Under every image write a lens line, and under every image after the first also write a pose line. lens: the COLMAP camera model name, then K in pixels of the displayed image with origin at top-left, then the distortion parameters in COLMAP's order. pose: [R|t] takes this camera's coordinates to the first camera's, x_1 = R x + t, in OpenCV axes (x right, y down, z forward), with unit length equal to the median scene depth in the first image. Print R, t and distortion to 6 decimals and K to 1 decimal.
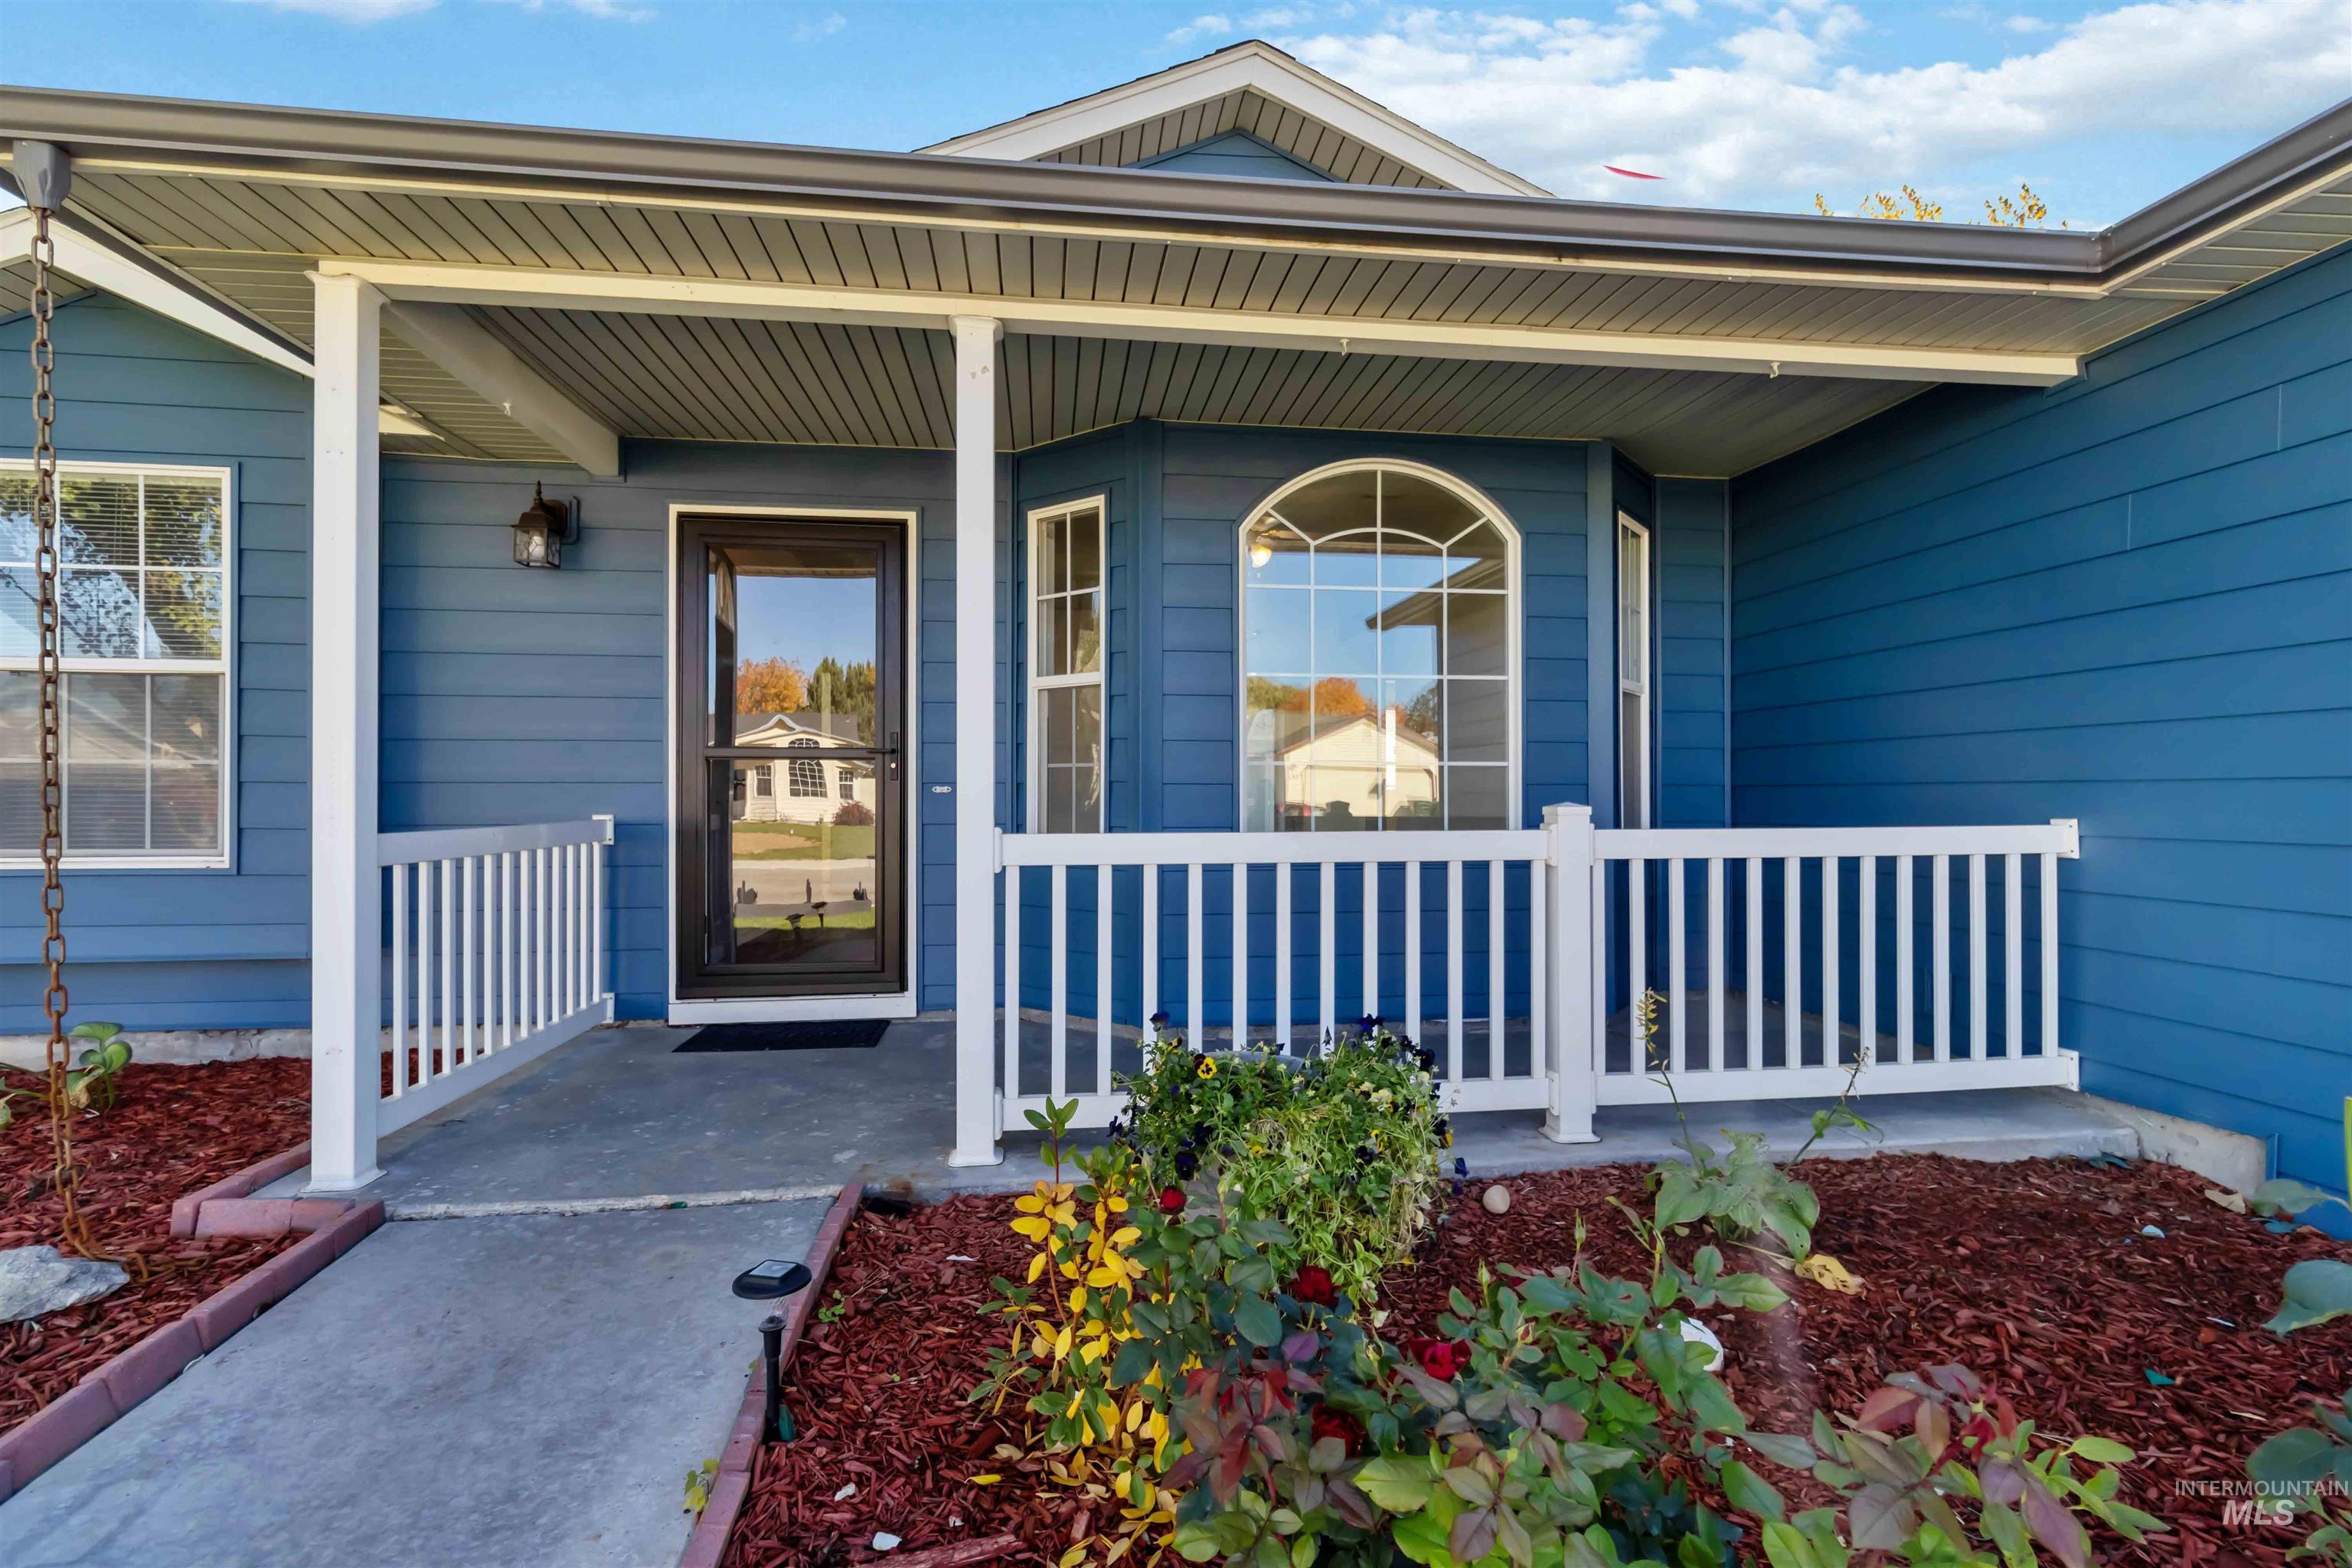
lens RADIAL K [[1114.1, 0, 1176.0], [0, 1114.1, 784.0], [0, 0, 1]] dist [-0.000766, -0.000041]
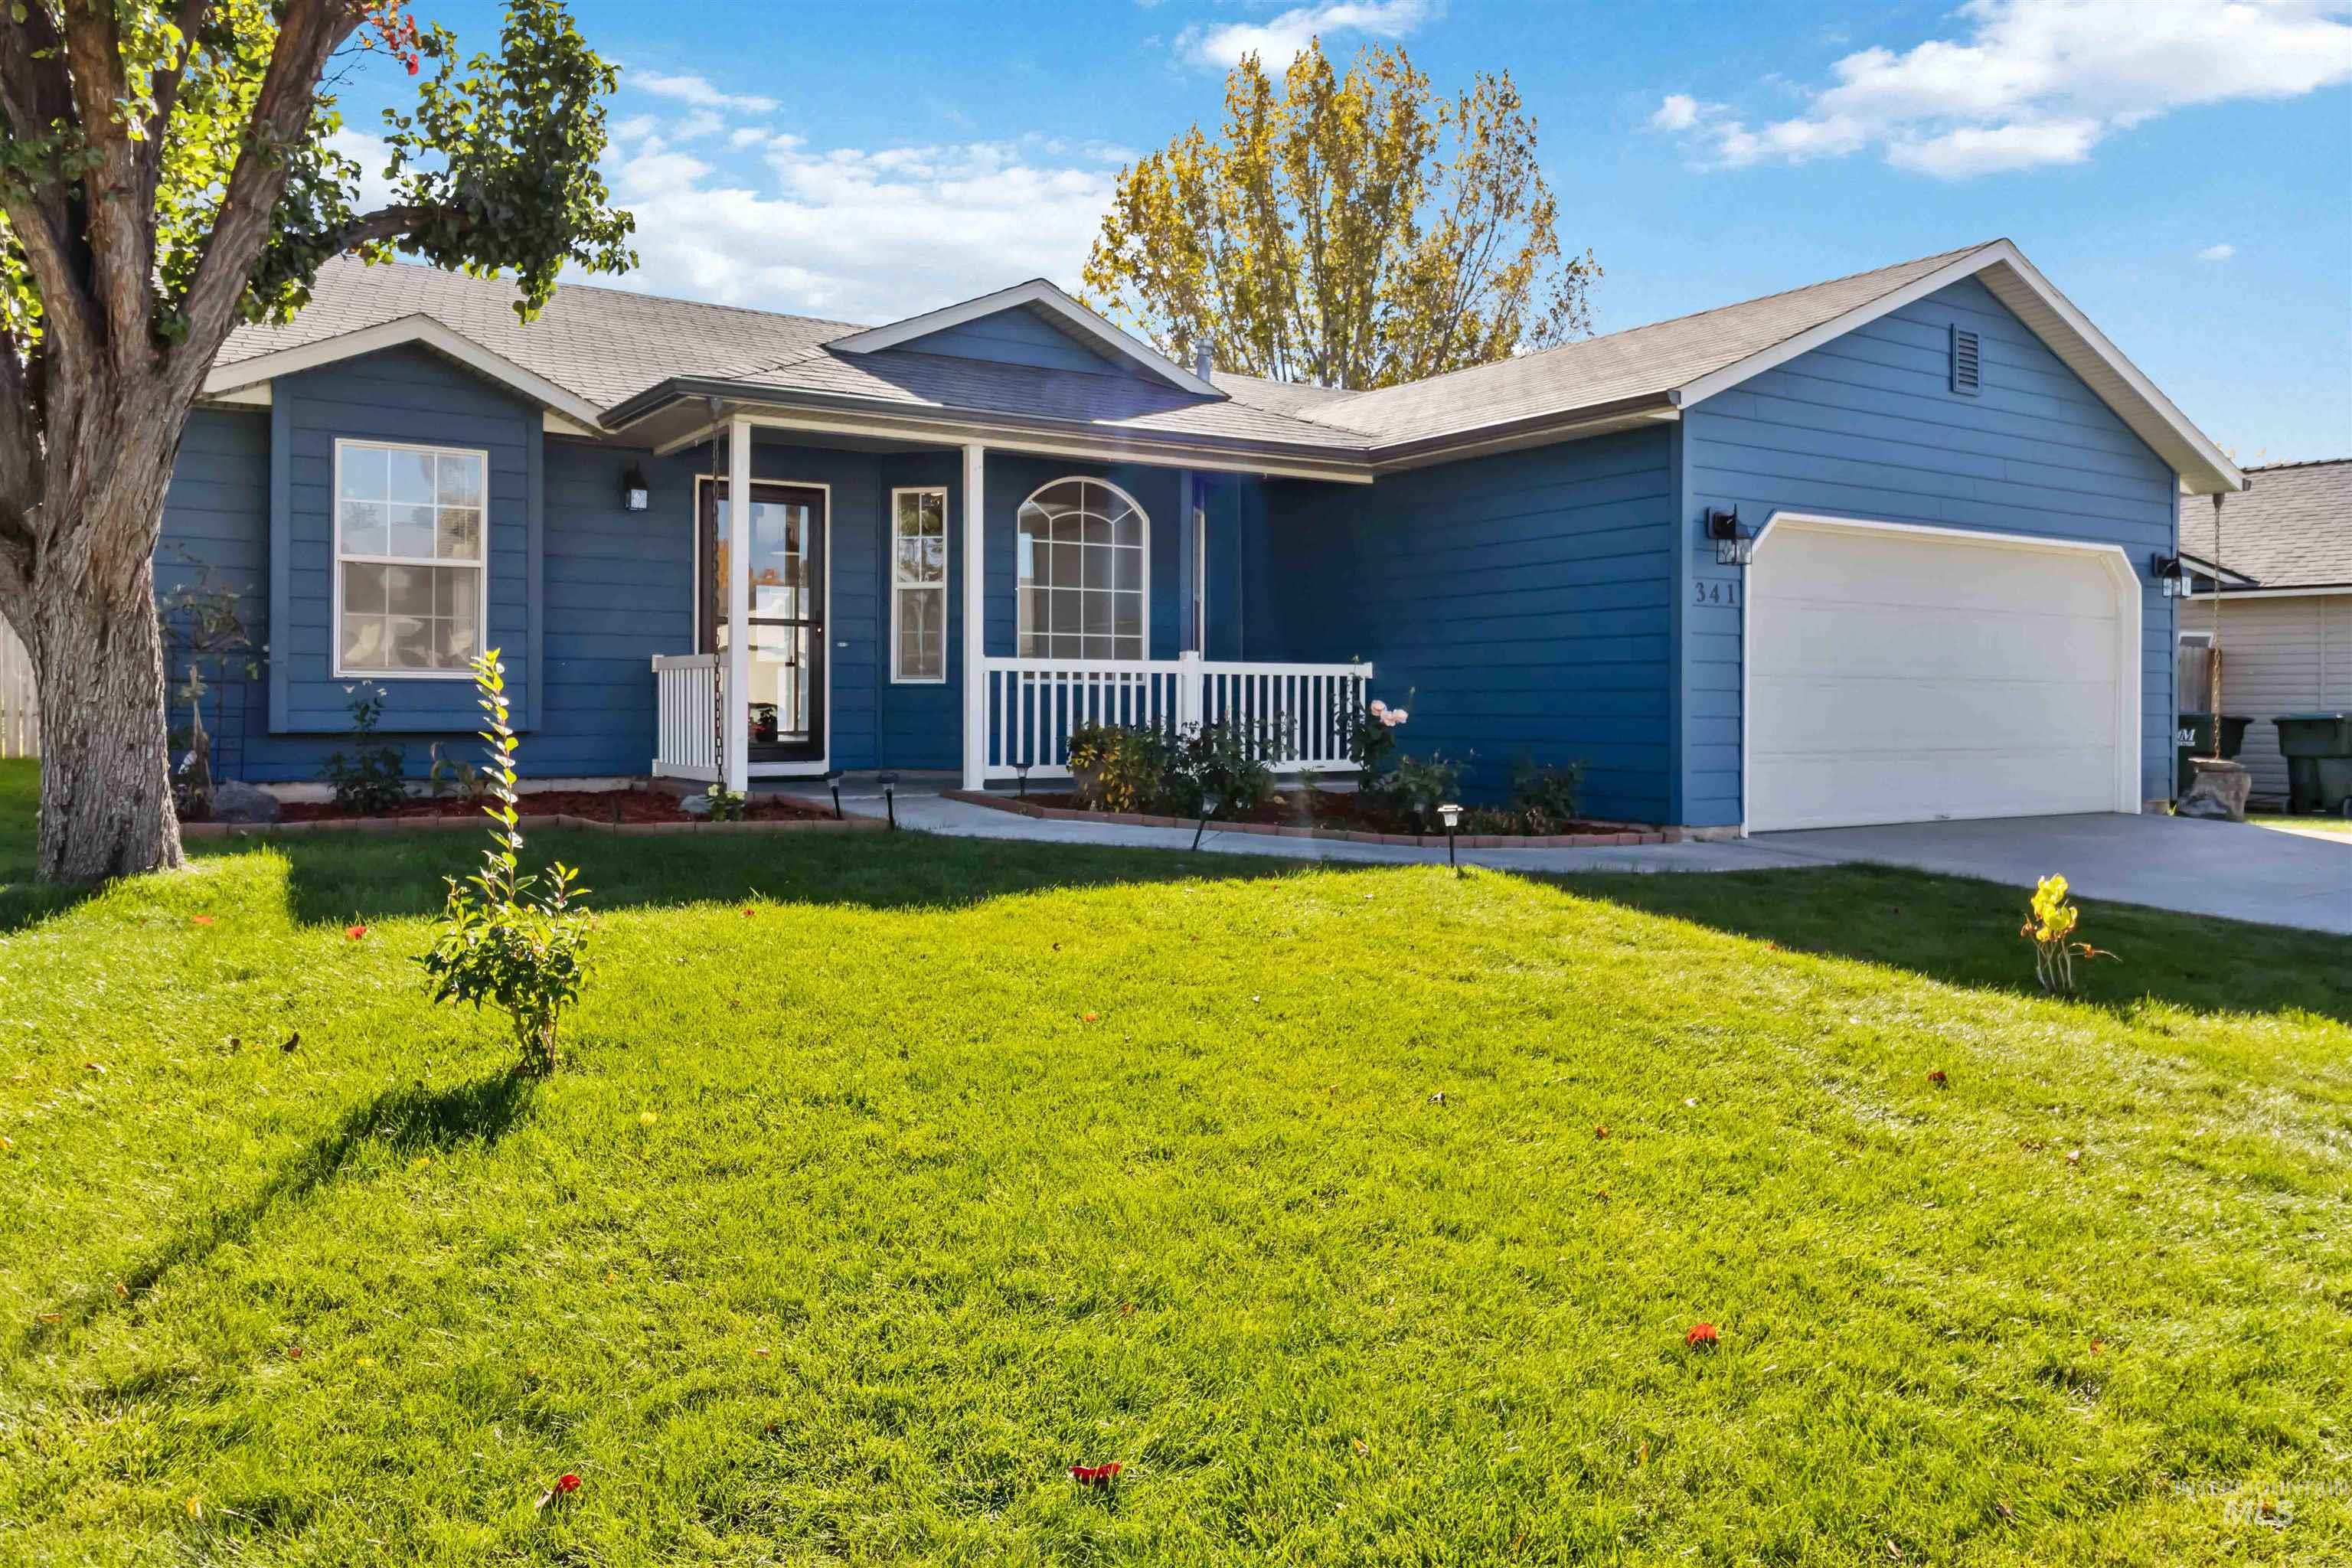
lens RADIAL K [[1782.8, 0, 1176.0], [0, 1782.8, 784.0], [0, 0, 1]] dist [0.000607, 0.000161]
pose [[0.900425, -0.012192, 0.434840, -1.287105], [-0.008191, 0.998955, 0.044971, 0.125362], [-0.434933, -0.044055, 0.899384, -2.348891]]
